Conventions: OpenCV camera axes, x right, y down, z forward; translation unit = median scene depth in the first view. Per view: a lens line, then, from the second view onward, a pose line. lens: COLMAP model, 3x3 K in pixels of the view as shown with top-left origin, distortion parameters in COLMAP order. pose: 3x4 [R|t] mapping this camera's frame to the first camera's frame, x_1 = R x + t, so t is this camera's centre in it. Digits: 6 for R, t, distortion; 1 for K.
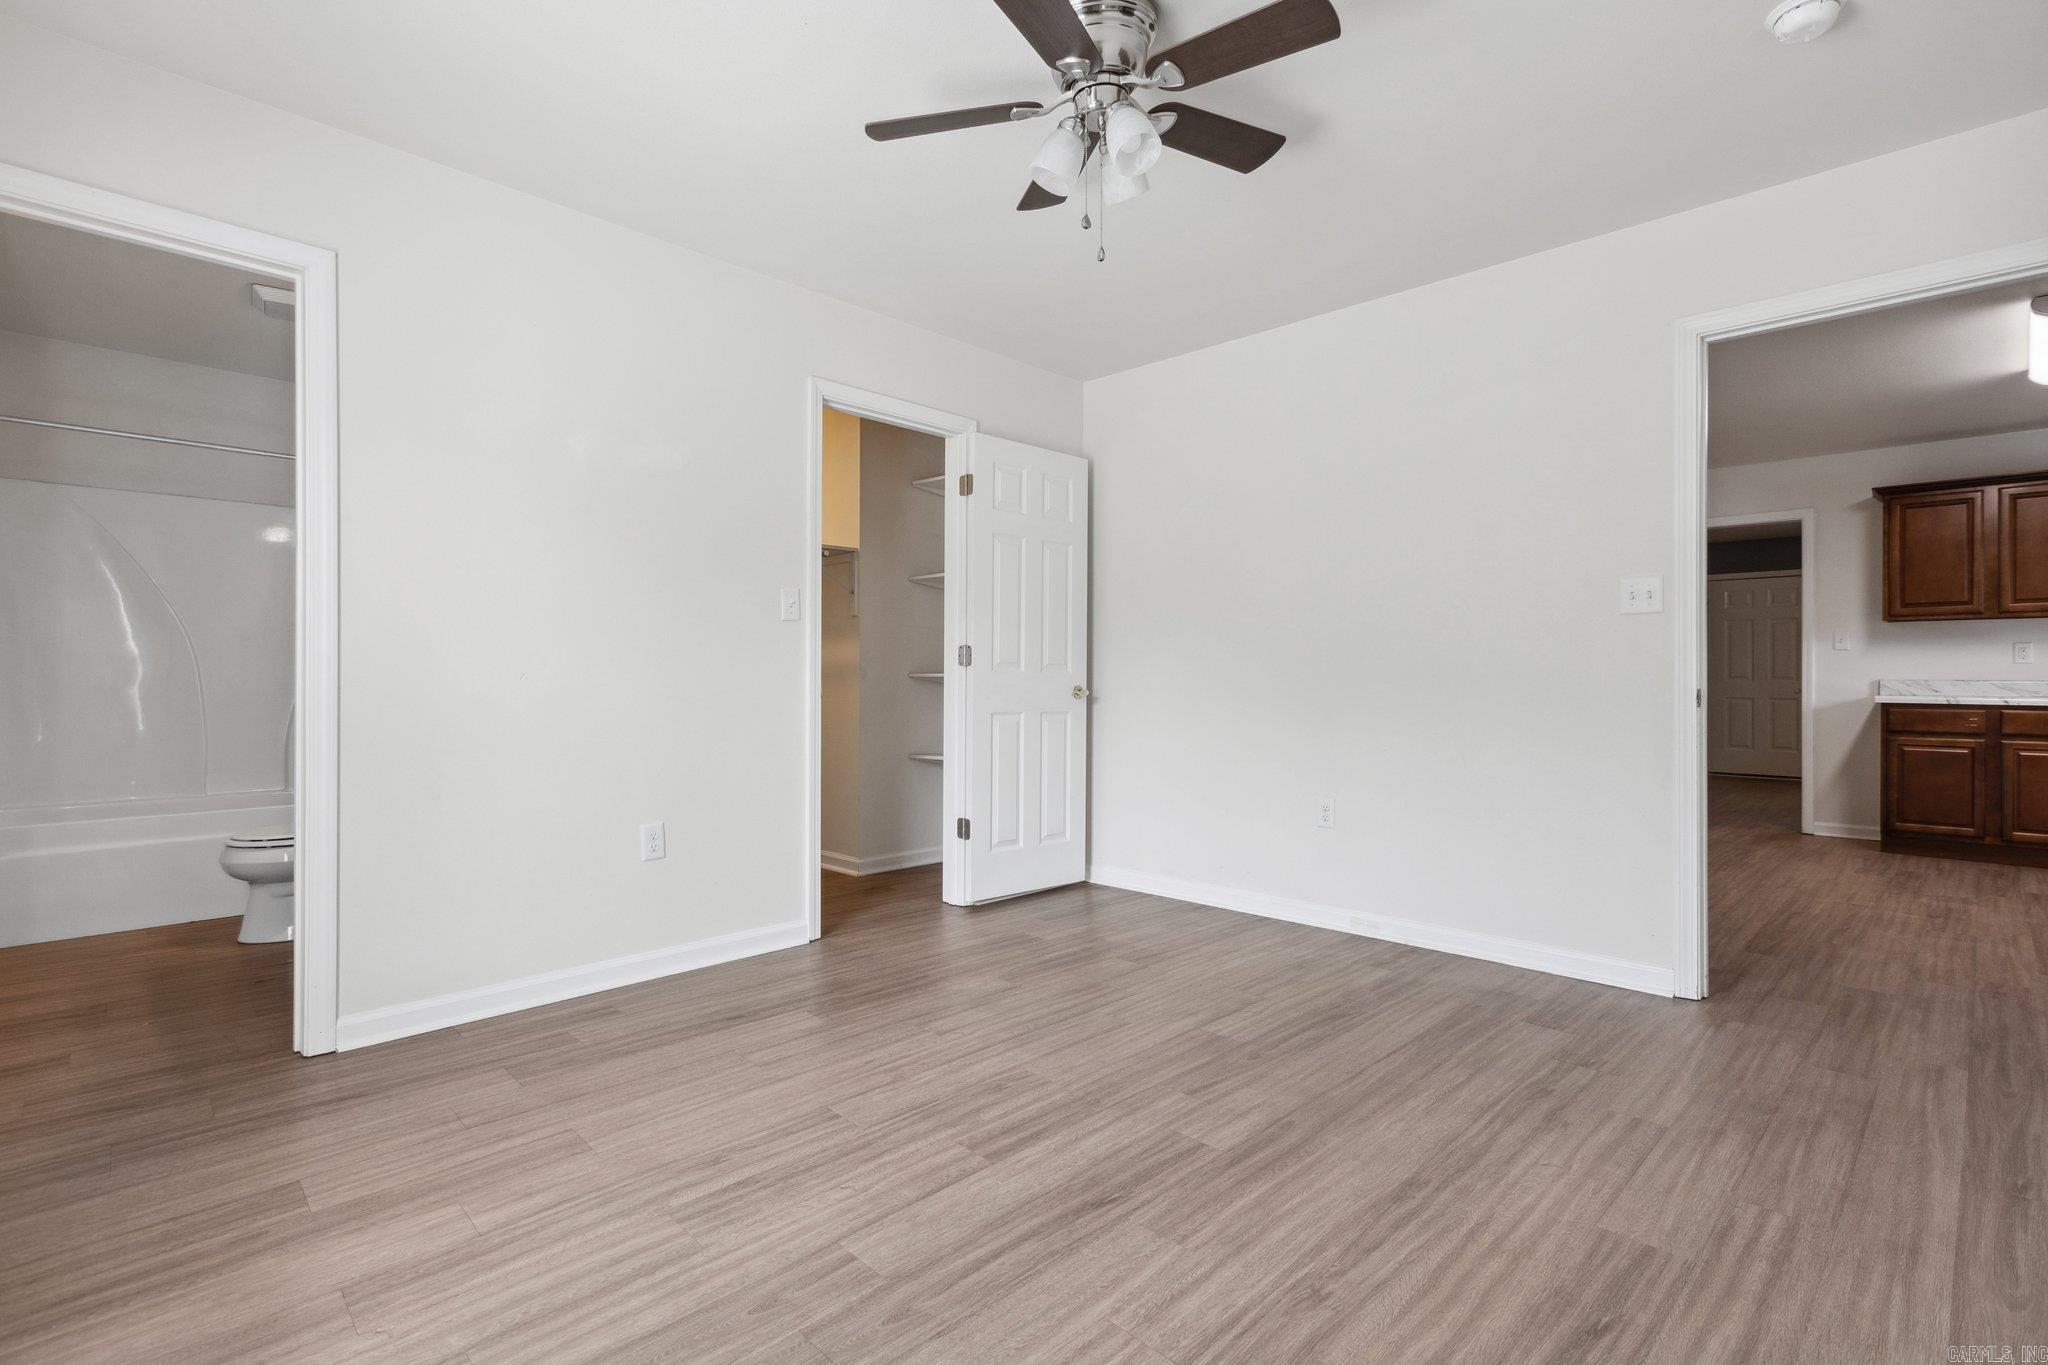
lens RADIAL K [[963.8, 0, 1034.8], [0, 963.8, 676.9], [0, 0, 1]] dist [0.001858, 0.000279]
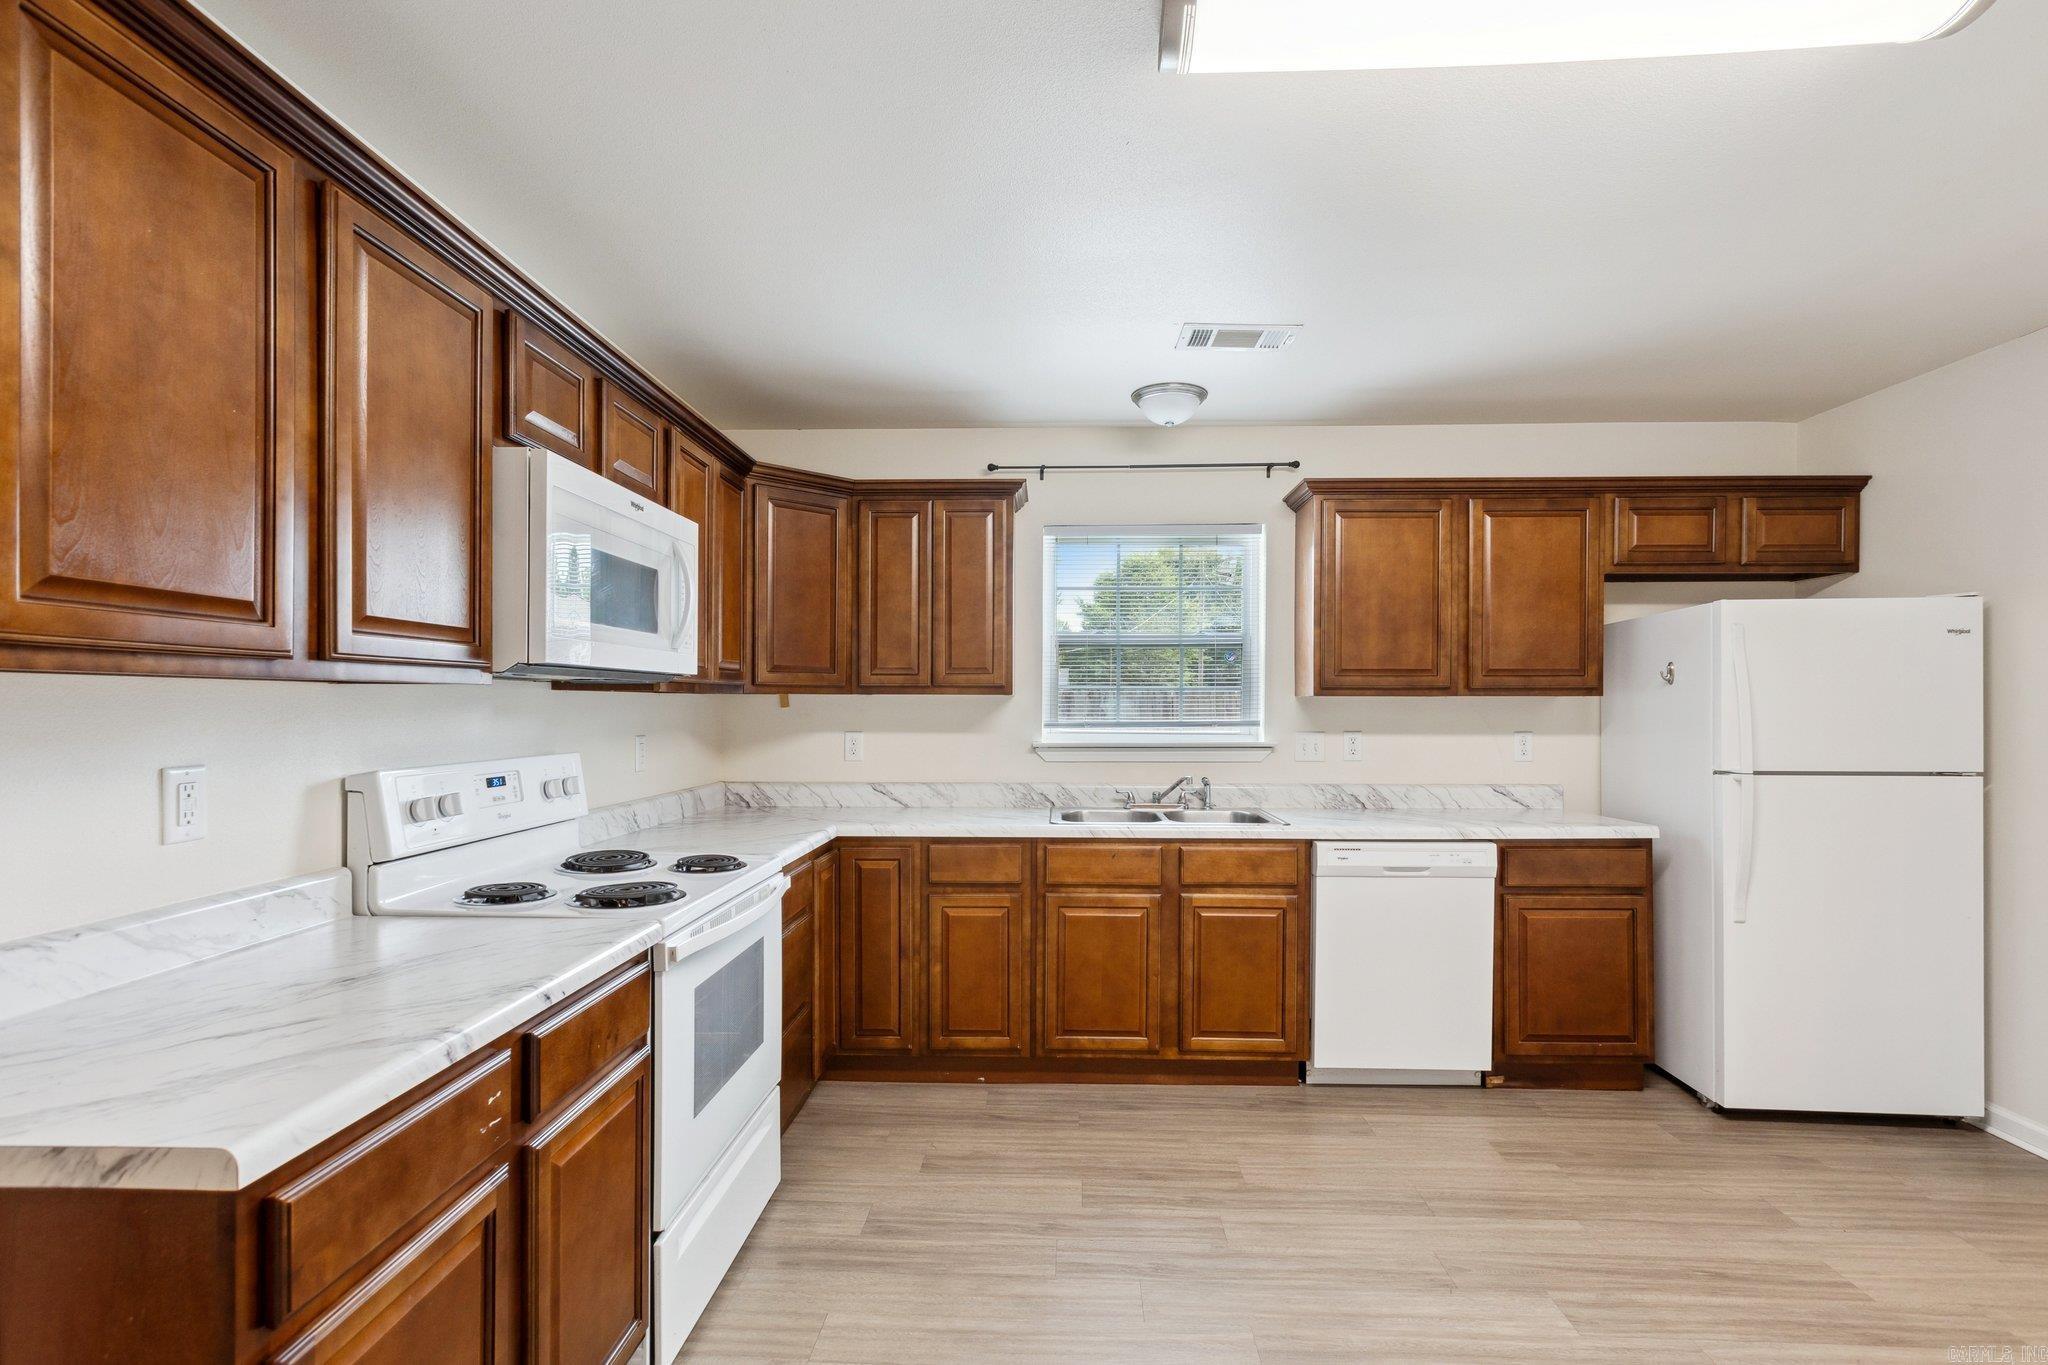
lens RADIAL K [[945.8, 0, 1026.7], [0, 945.8, 708.1], [0, 0, 1]] dist [0.001457, -0.000042]
pose [[-0.667229, -0.009404, 0.744793, 0.916726], [-0.005423, 0.999955, 0.007768, -0.076192], [-0.744833, 0.001144, -0.667250, 1.381329]]
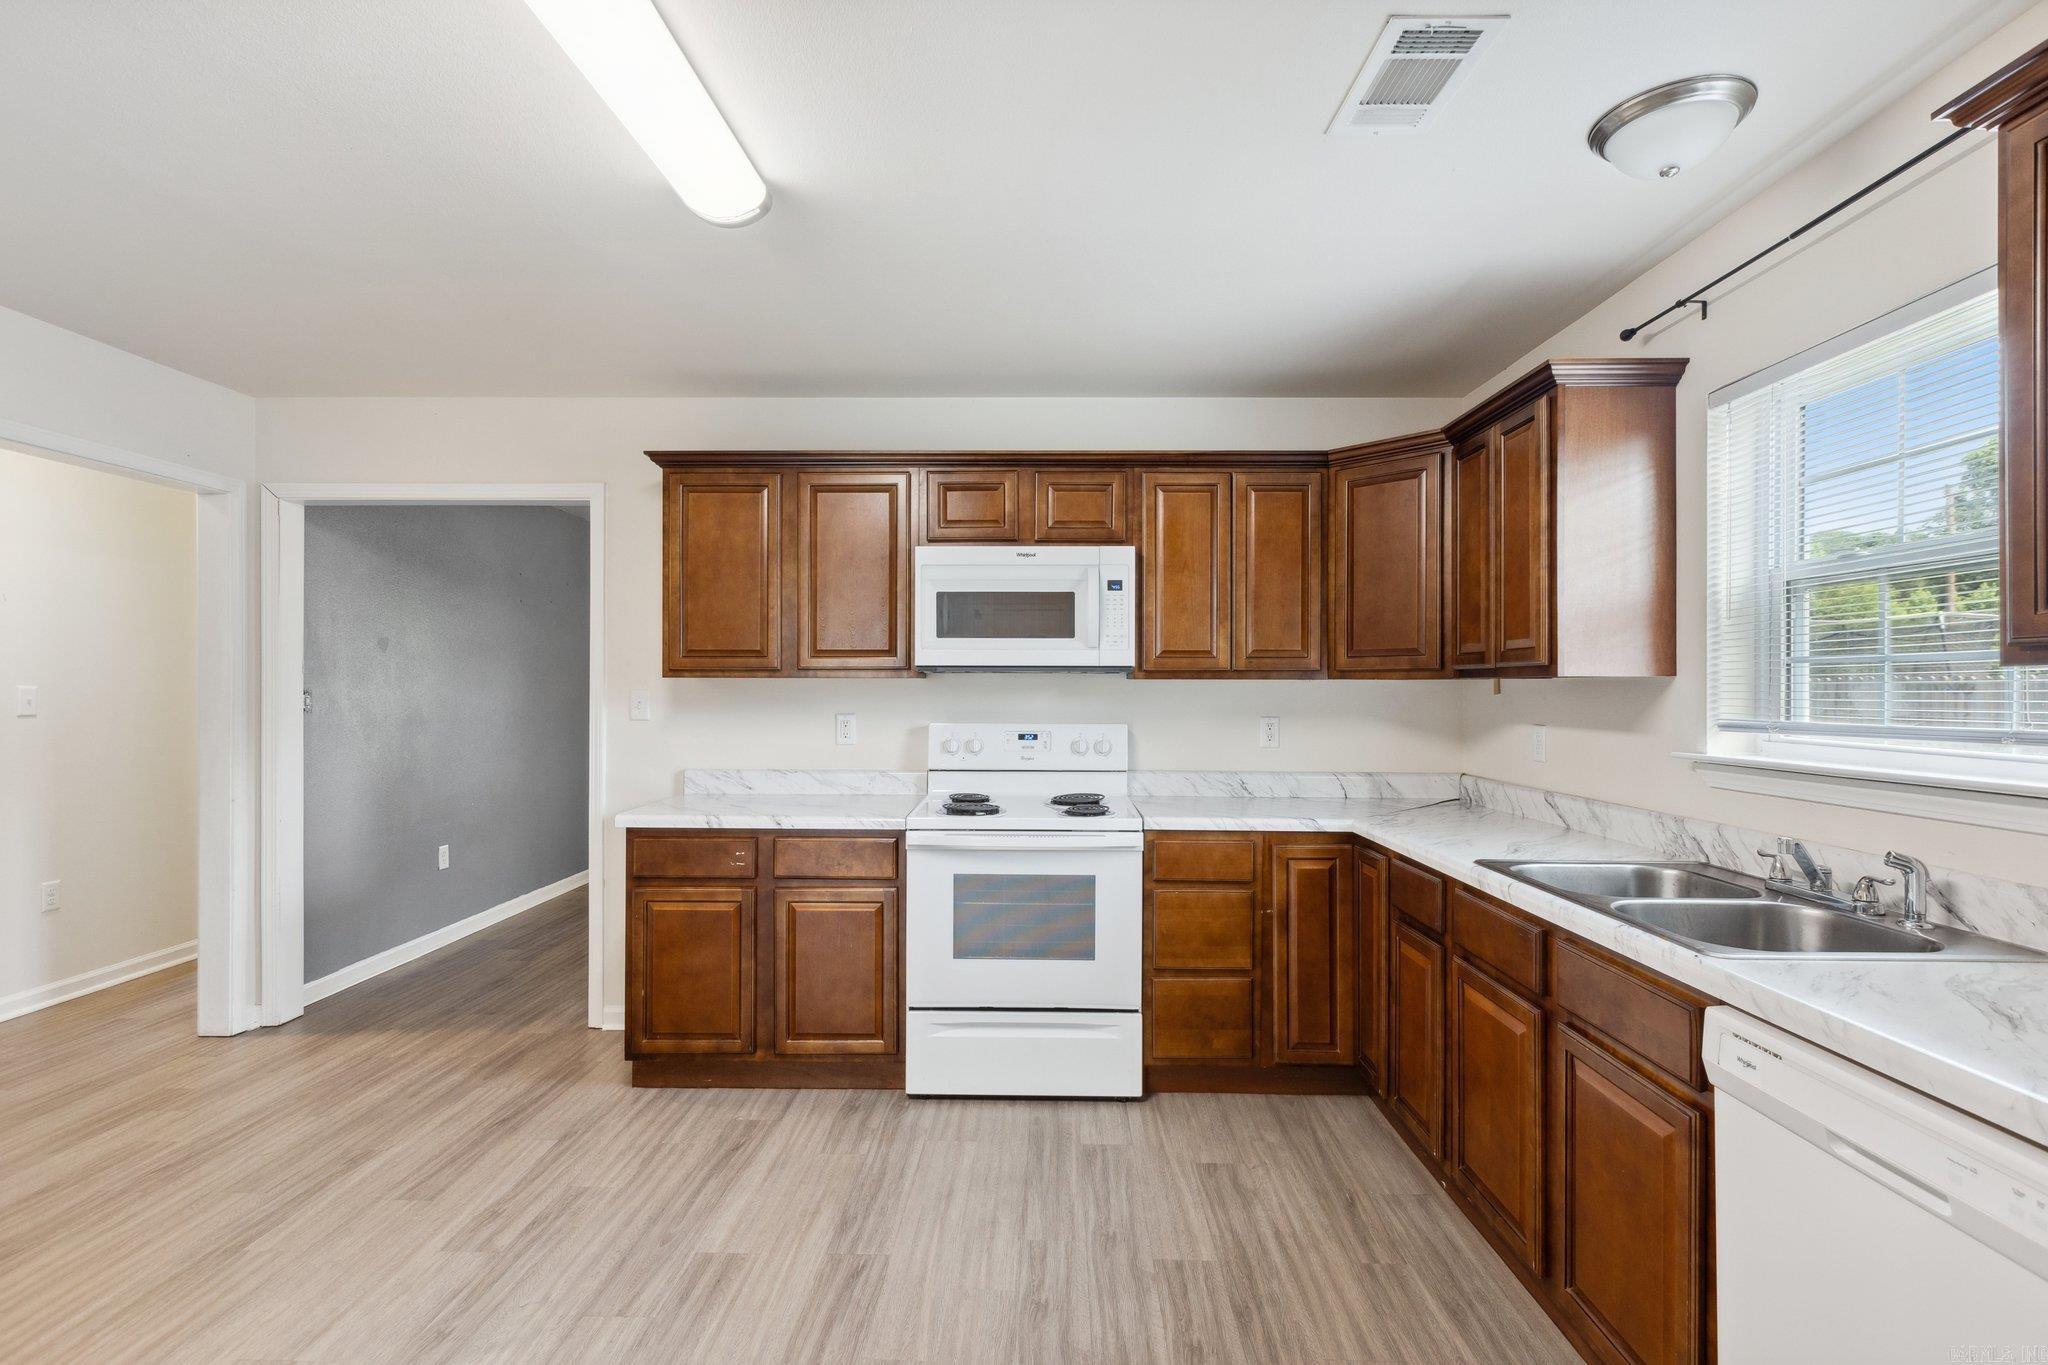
lens RADIAL K [[945.6, 0, 1024.0], [0, 945.6, 682.5], [0, 0, 1]] dist [-0.000968, 0.000309]
pose [[0.734077, 0.001314, 0.679065, 0.924653], [0.000615, 0.999996, -0.002599, -0.076368], [-0.679066, 0.002326, 0.734073, 0.601803]]
